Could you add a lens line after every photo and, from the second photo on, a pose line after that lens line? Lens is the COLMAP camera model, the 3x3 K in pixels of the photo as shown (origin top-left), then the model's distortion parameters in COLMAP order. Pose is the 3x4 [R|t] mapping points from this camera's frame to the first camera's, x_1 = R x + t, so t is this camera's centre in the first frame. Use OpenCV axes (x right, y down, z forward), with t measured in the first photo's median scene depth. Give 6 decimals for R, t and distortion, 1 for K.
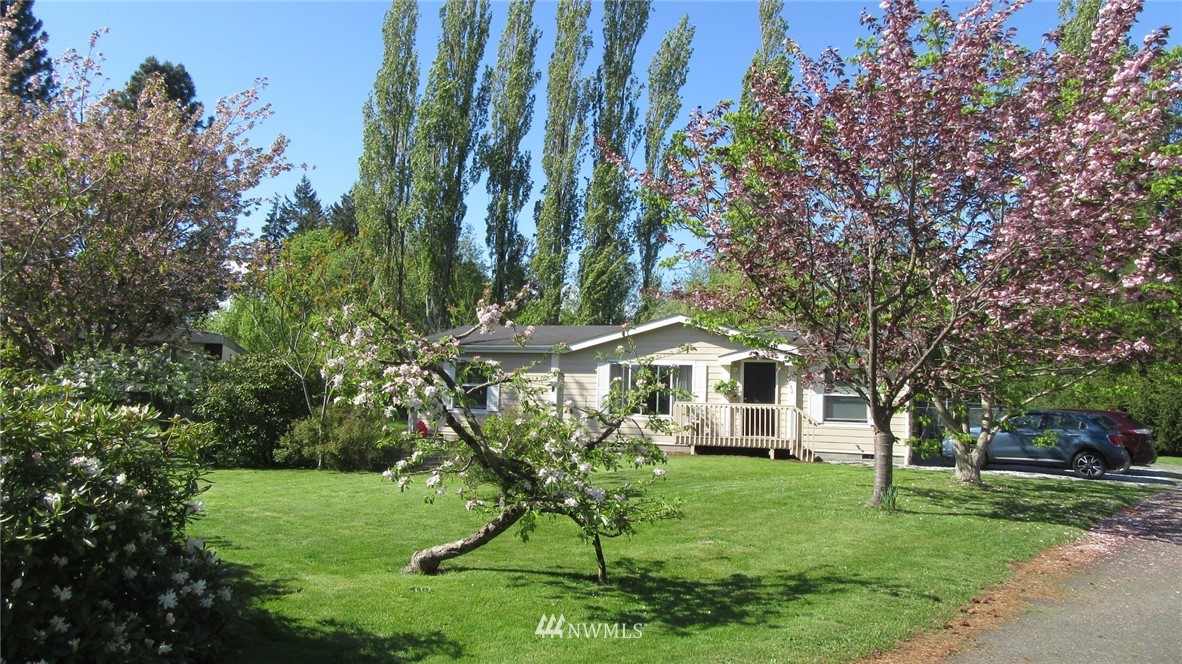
lens RADIAL K [[872.6, 0, 591.0], [0, 872.6, 332.0], [0, 0, 1]] dist [-0.023781, 0.001295]
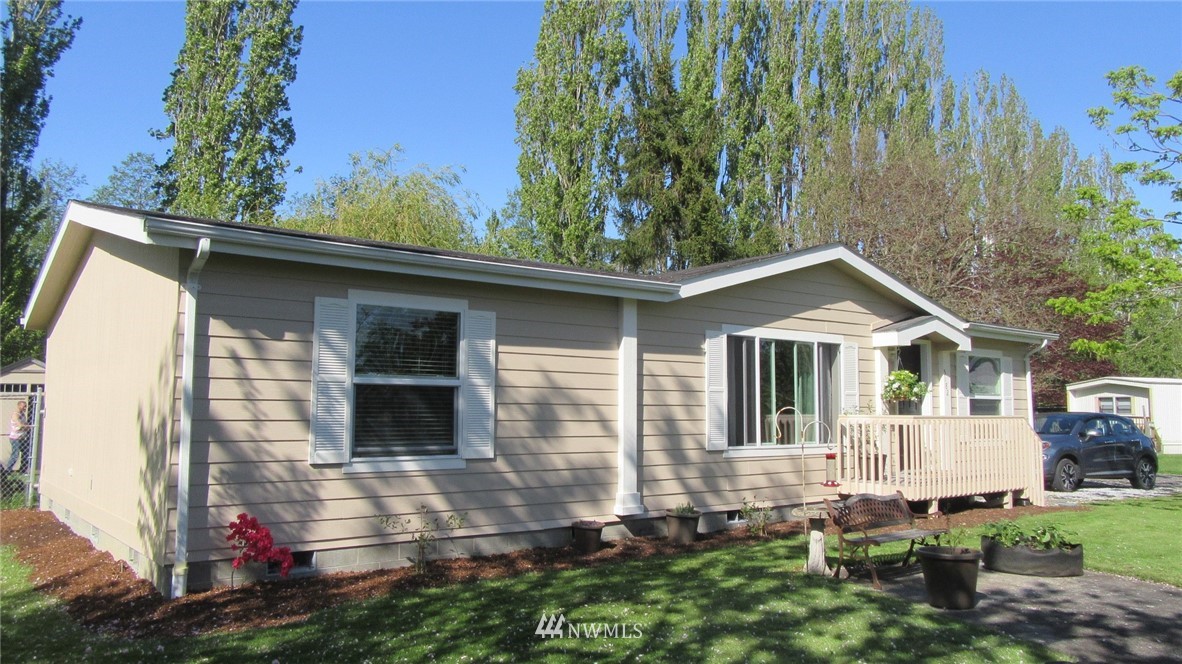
lens RADIAL K [[872.6, 0, 591.0], [0, 872.6, 332.0], [0, 0, 1]] dist [-0.023781, 0.001295]
pose [[0.545160, 0.046991, 0.837014, -0.402312], [-0.058124, 0.998144, -0.018180, 0.049231], [-0.836314, -0.038740, 0.546880, 0.843223]]
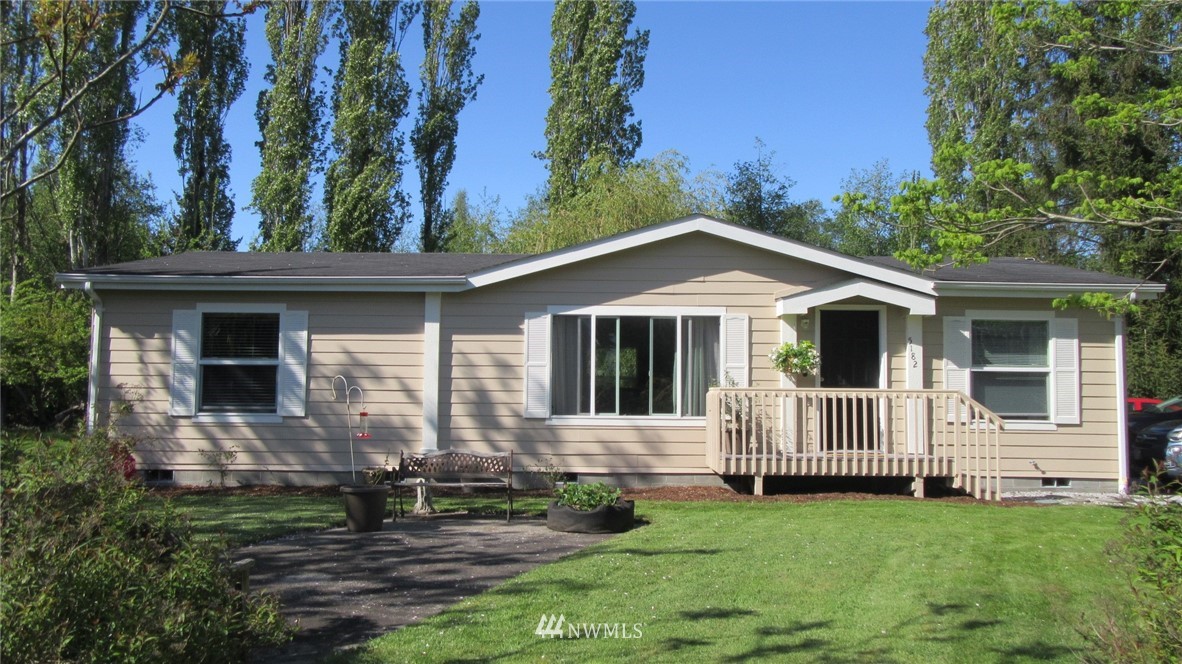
lens RADIAL K [[964.1, 0, 591.0], [0, 964.1, 332.0], [0, 0, 1]] dist [-0.007714, 0.052714]
pose [[0.945627, -0.001776, 0.325248, -0.139739], [-0.005259, 0.999771, 0.020752, 0.036150], [-0.325210, -0.021334, 0.945401, 0.491534]]
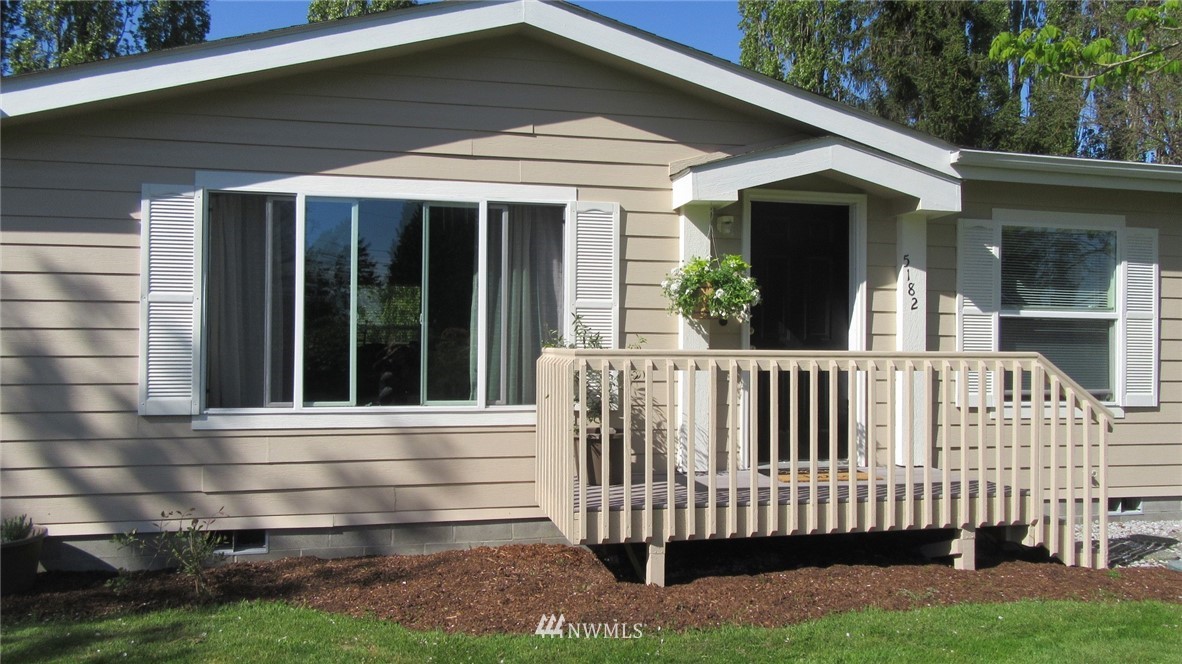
lens RADIAL K [[872.6, 0, 591.0], [0, 872.6, 332.0], [0, 0, 1]] dist [-0.023781, 0.001295]
pose [[0.853166, -0.018468, 0.521312, -0.011696], [-0.021834, 0.997233, 0.071061, 0.057035], [-0.521182, -0.072009, 0.850402, 0.777686]]
